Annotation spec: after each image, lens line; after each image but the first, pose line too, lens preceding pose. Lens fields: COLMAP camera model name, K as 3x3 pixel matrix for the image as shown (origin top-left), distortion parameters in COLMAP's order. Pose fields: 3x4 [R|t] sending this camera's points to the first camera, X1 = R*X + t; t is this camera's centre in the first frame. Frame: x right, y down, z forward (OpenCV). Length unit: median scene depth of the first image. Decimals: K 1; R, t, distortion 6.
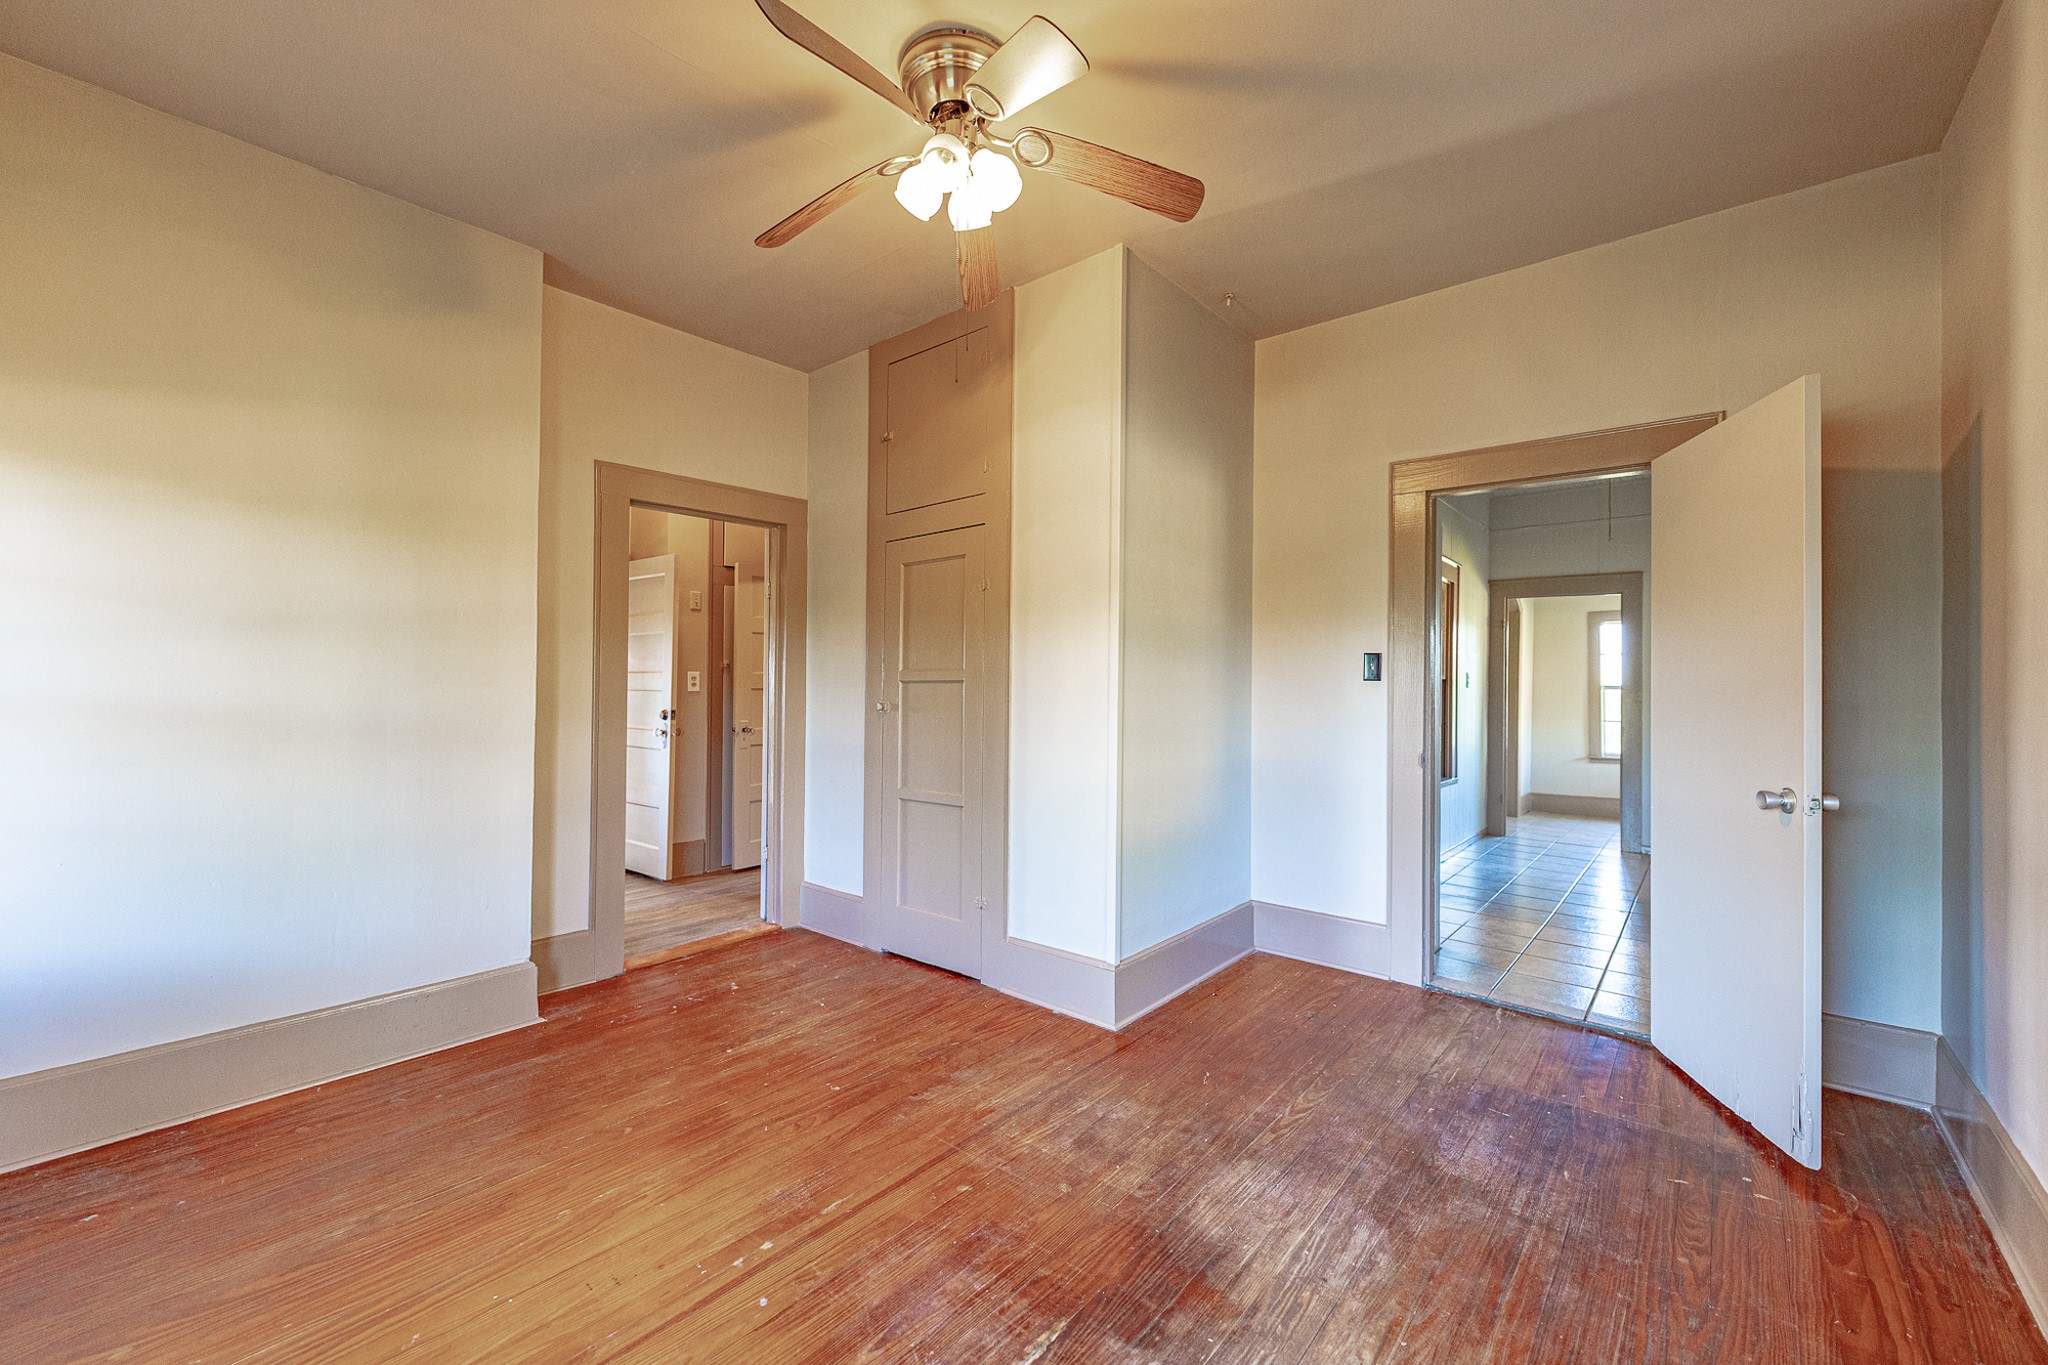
lens RADIAL K [[817.9, 0, 1024.0], [0, 817.9, 682.5], [0, 0, 1]] dist [0.008410, -0.000047]
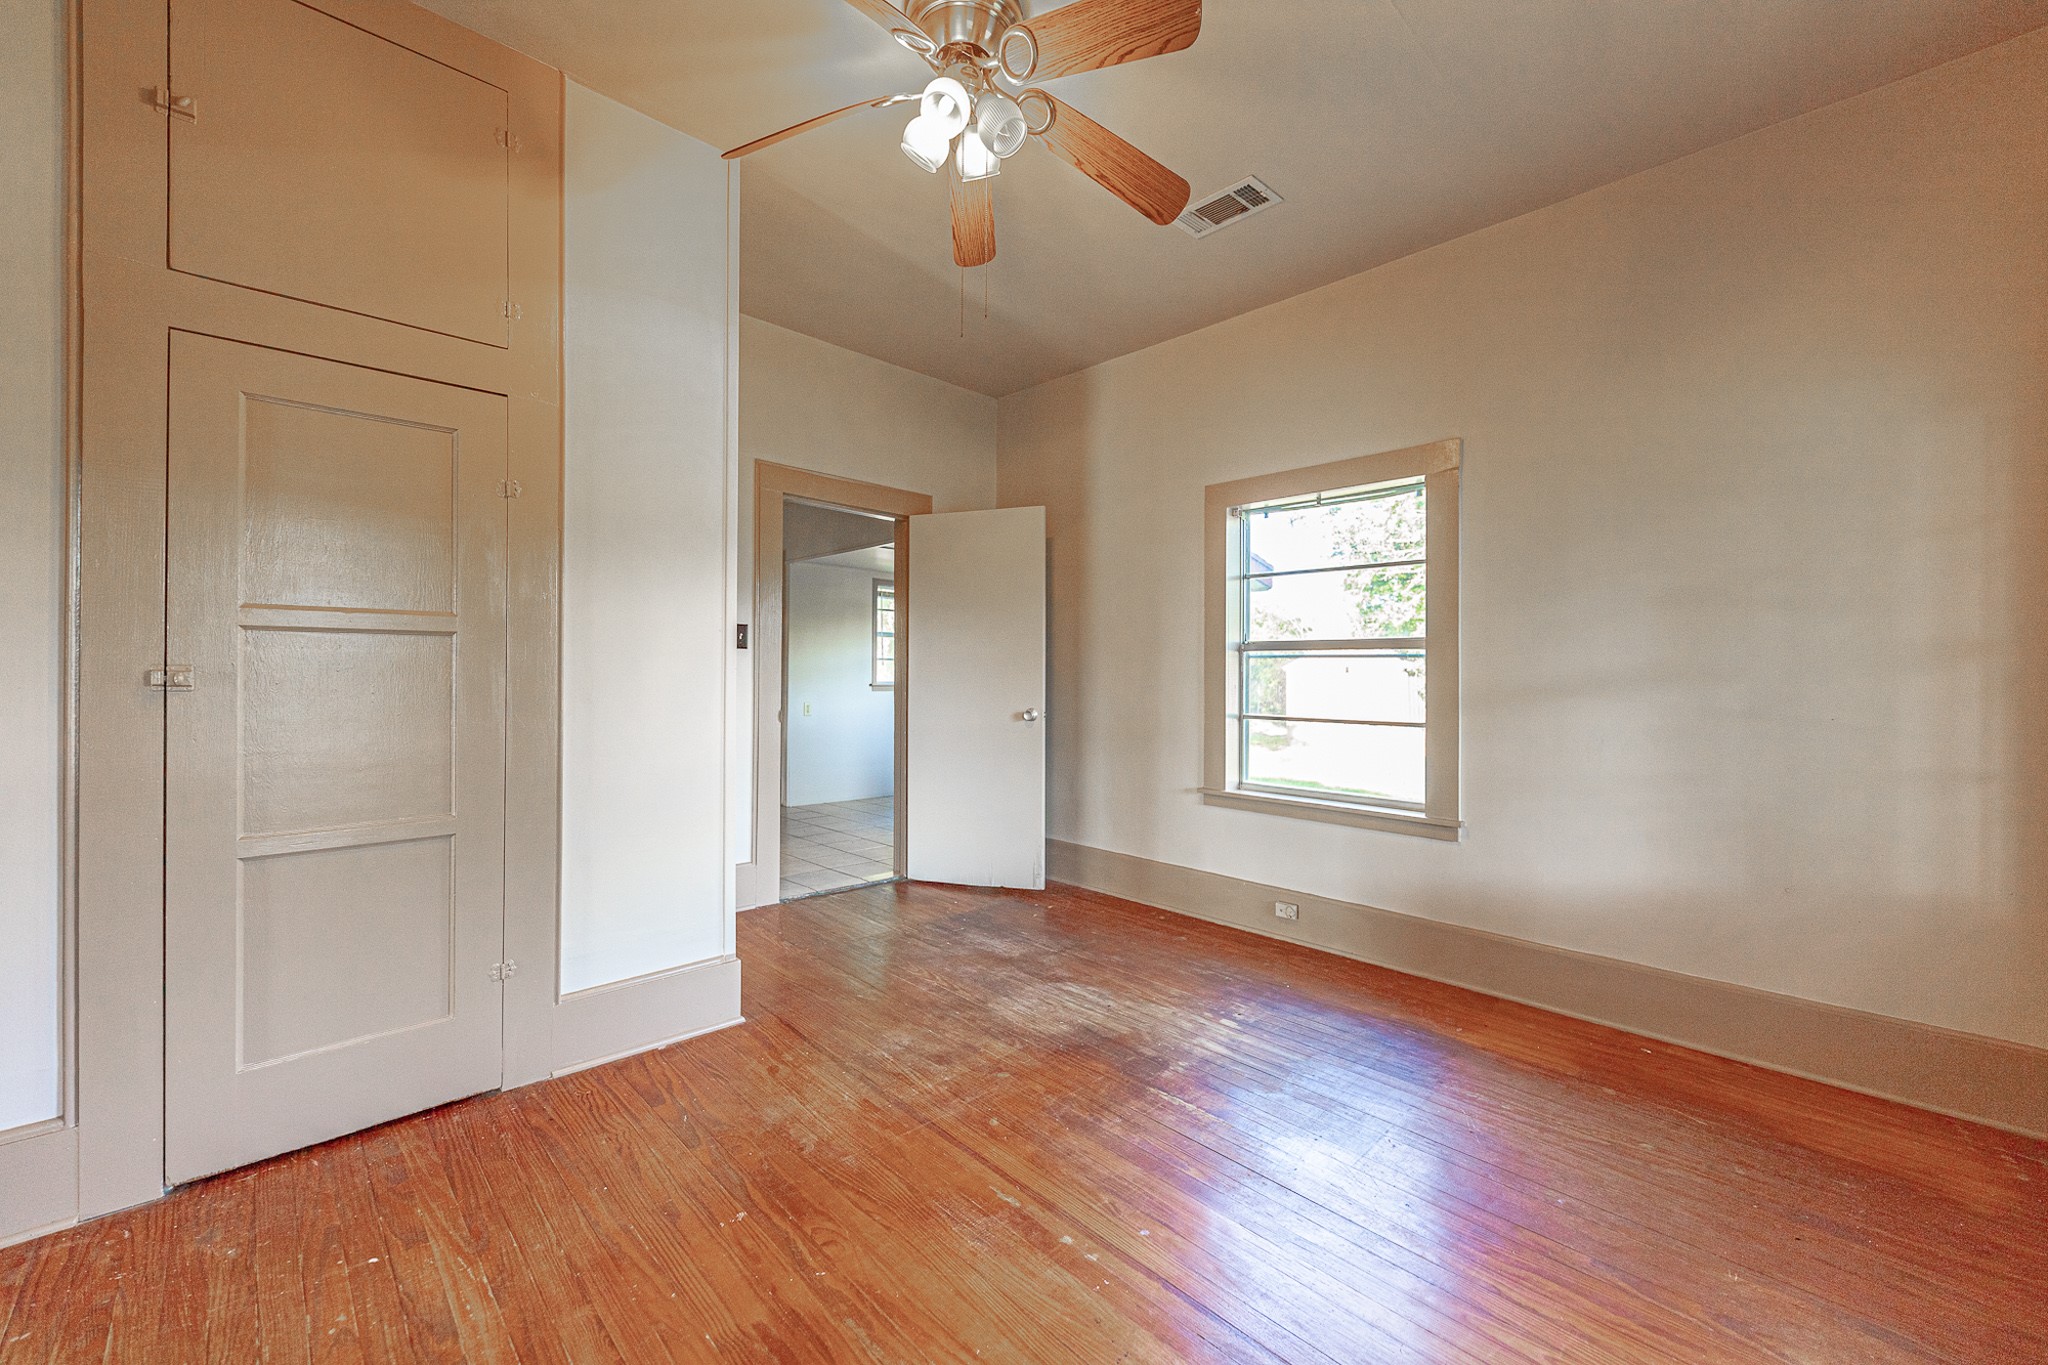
lens RADIAL K [[813.8, 0, 1024.0], [0, 813.8, 682.5], [0, 0, 1]] dist [0.001270, 0.000025]
pose [[0.096119, -0.016614, 0.995231, -1.004414], [-0.014470, 0.999732, 0.018087, 0.027836], [-0.995265, -0.016140, 0.095853, 0.790793]]
